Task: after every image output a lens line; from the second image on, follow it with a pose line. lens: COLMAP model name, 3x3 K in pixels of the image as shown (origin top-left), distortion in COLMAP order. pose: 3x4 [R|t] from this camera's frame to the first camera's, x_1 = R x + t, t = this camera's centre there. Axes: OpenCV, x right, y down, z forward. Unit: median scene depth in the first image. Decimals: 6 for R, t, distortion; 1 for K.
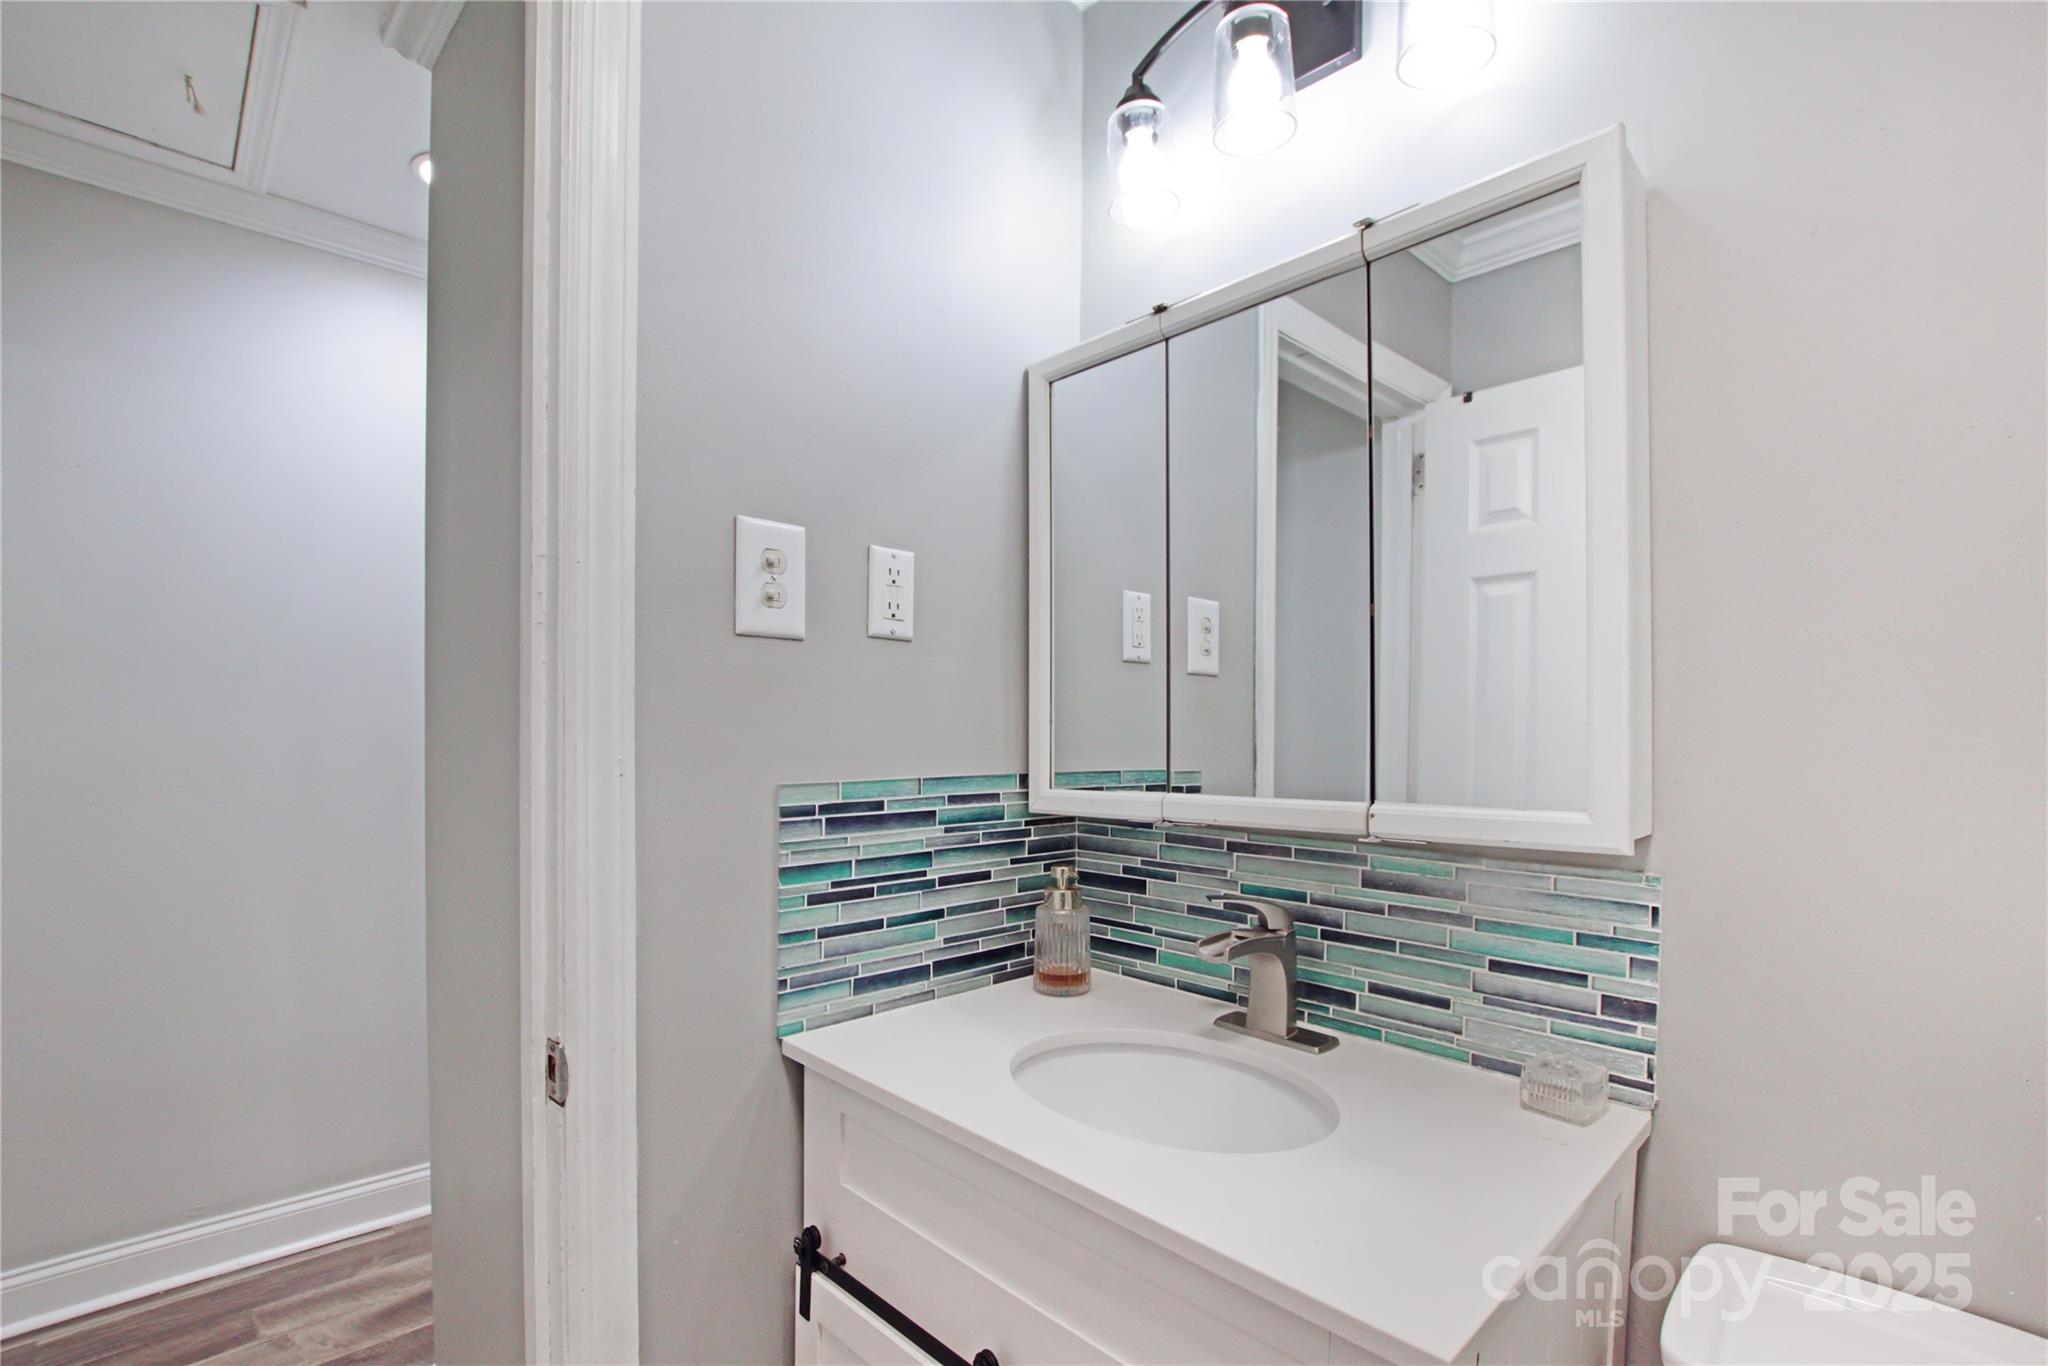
lens RADIAL K [[970.5, 0, 1005.6], [0, 970.5, 735.2], [0, 0, 1]] dist [-0.018387, -0.000004]
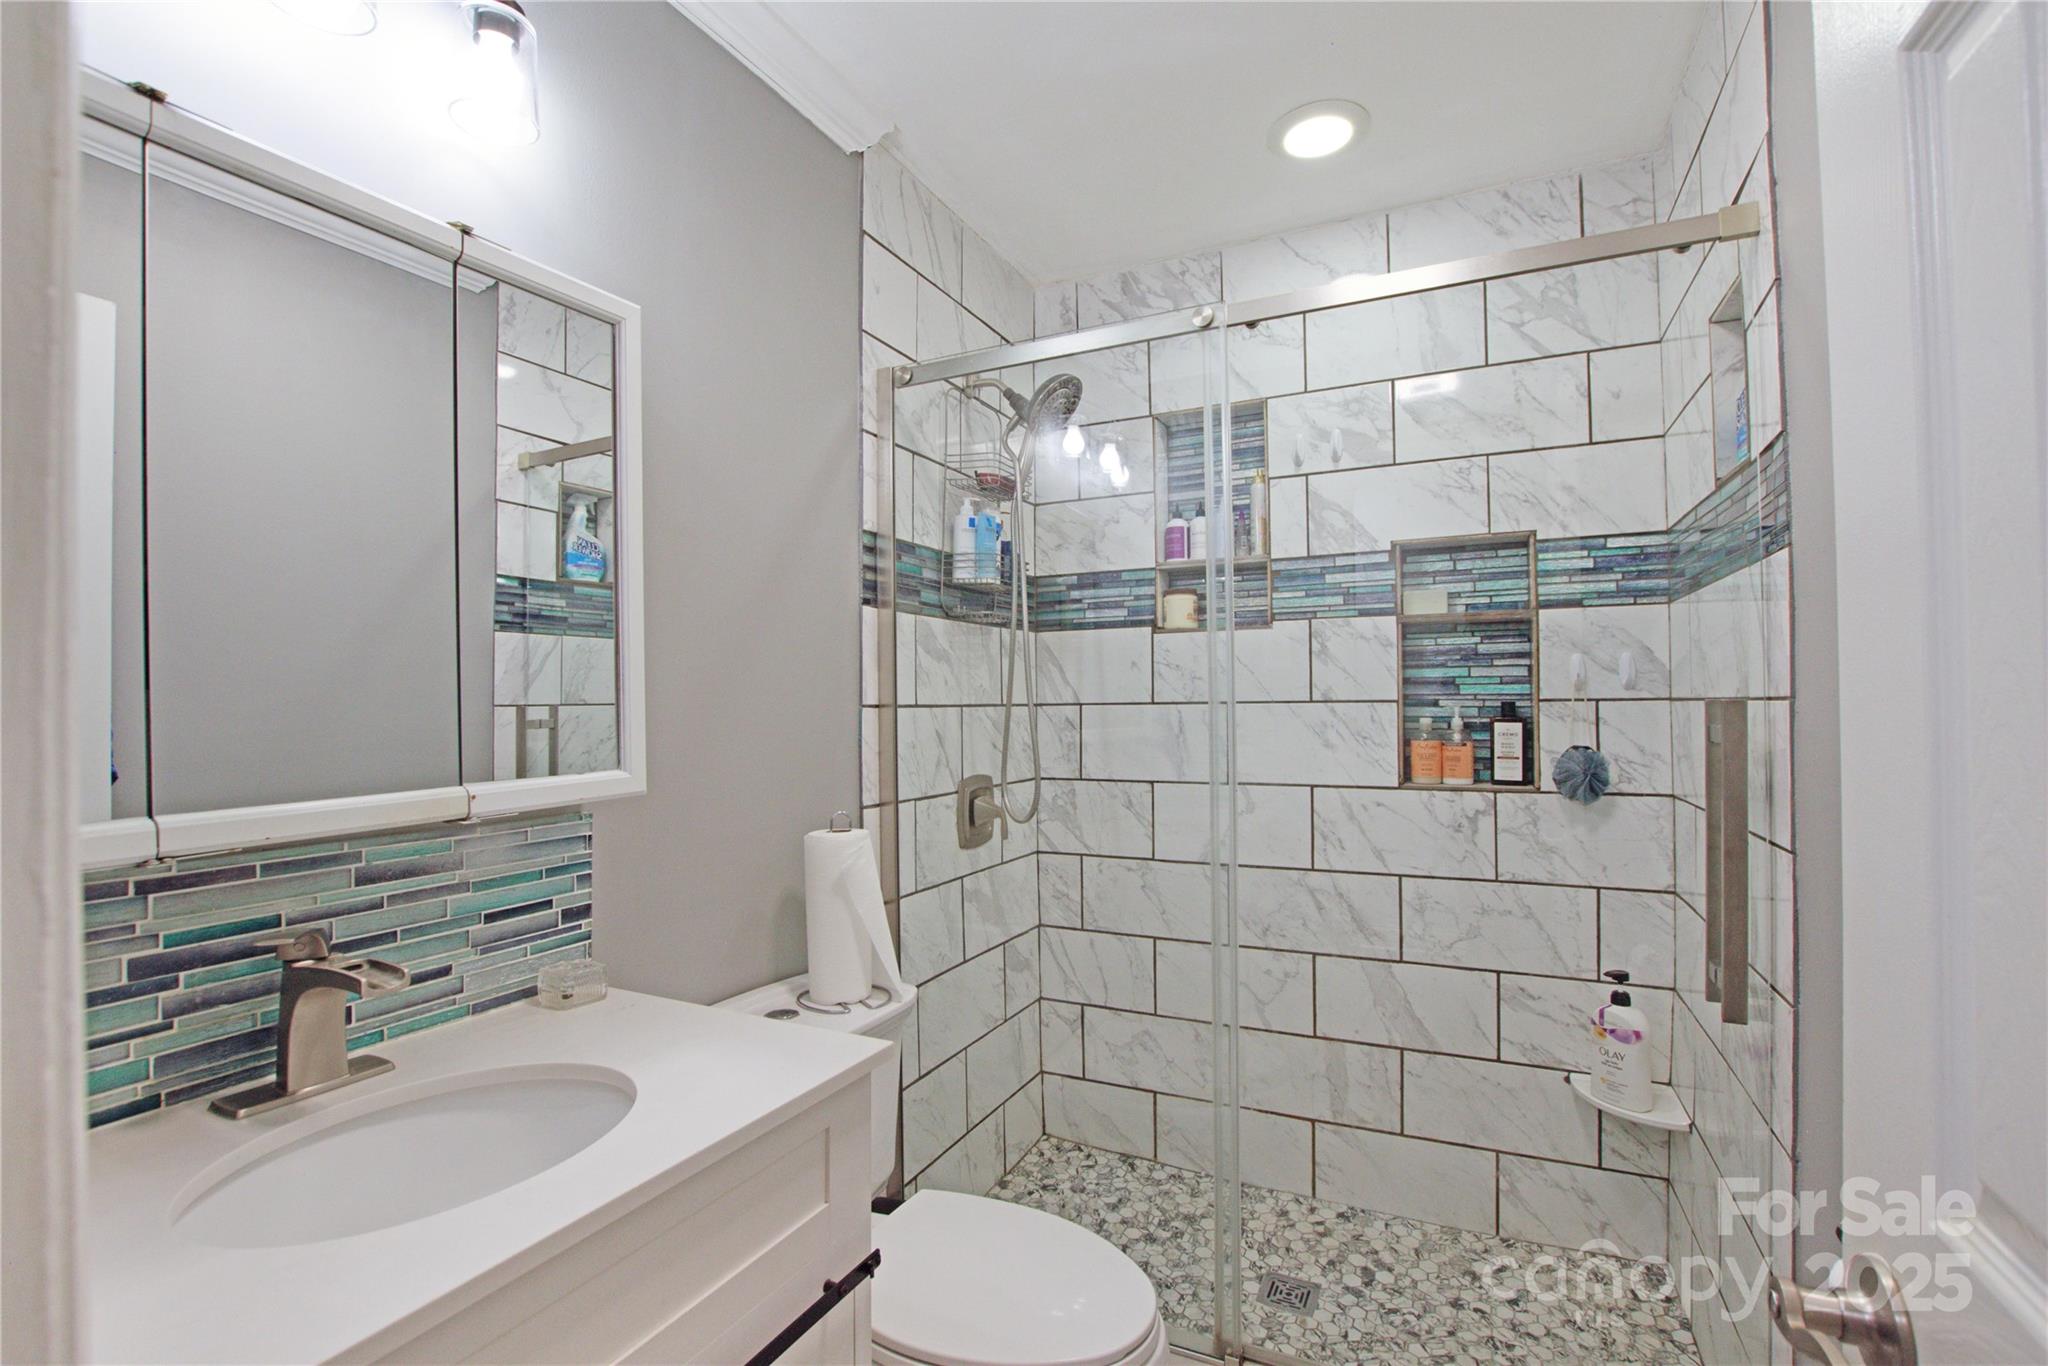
lens RADIAL K [[917.4, 0, 1031.2], [0, 917.4, 685.6], [0, 0, 1]] dist [-0.018227, 0.000484]
pose [[-0.347819, 0.015661, 0.937431, -0.725506], [0.019370, 0.999767, -0.009515, -0.015001], [-0.937362, 0.014848, -0.348041, 0.751391]]
